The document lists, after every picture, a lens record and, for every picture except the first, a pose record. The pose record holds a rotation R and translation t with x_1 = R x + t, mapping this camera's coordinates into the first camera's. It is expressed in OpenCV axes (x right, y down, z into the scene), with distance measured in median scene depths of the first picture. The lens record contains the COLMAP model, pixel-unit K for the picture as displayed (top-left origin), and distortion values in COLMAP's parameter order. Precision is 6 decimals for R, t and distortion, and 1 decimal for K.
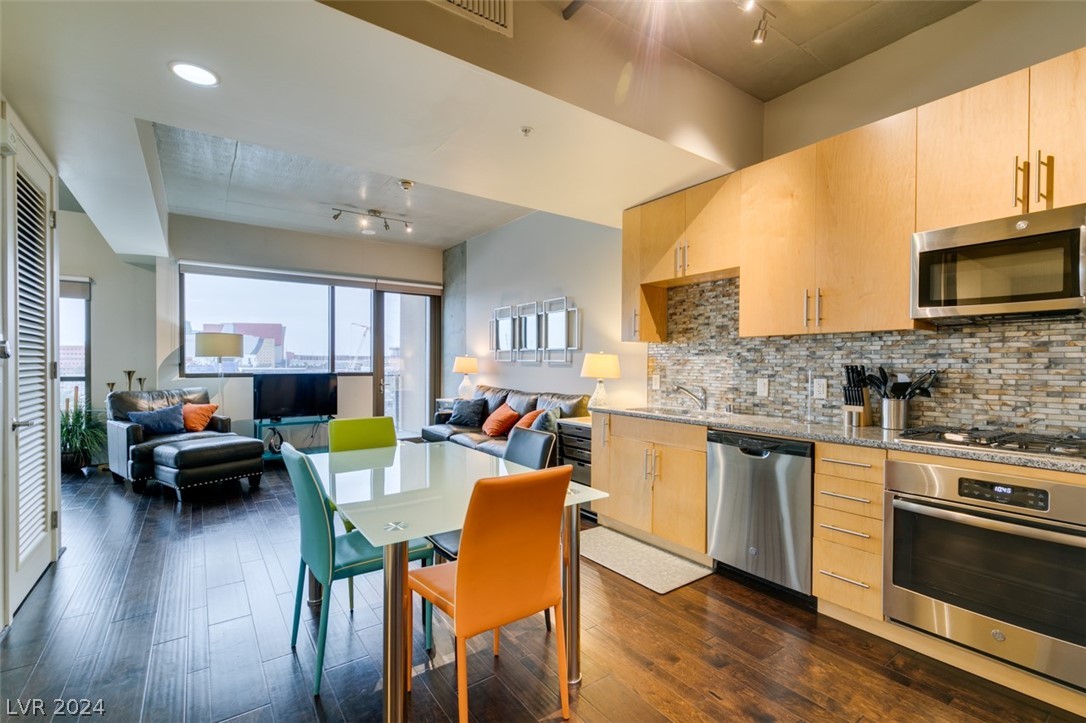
lens RADIAL K [[483.8, 0, 538.0], [0, 483.8, 363.0], [0, 0, 1]] dist [0.004987, -0.001782]
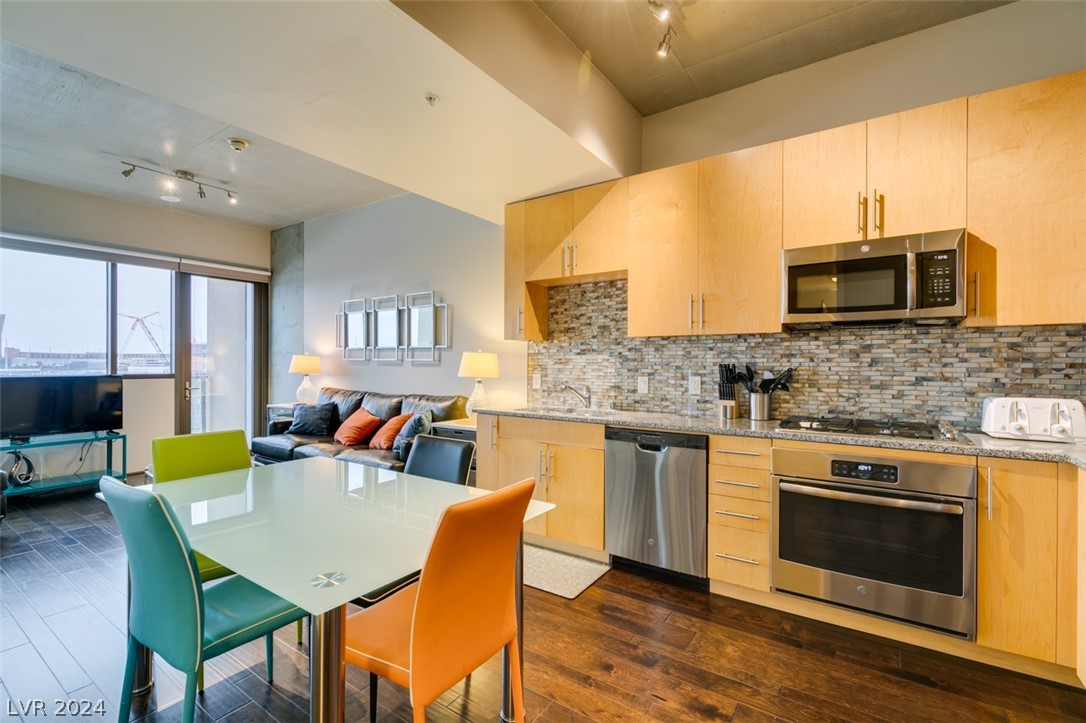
lens RADIAL K [[483.8, 0, 538.4], [0, 483.8, 360.9], [0, 0, 1]] dist [0.004987, -0.001782]
pose [[0.939026, -0.000223, 0.343846, -0.132910], [0.001007, 0.999997, -0.002100, -0.000682], [-0.343845, 0.002318, 0.939024, 0.098189]]
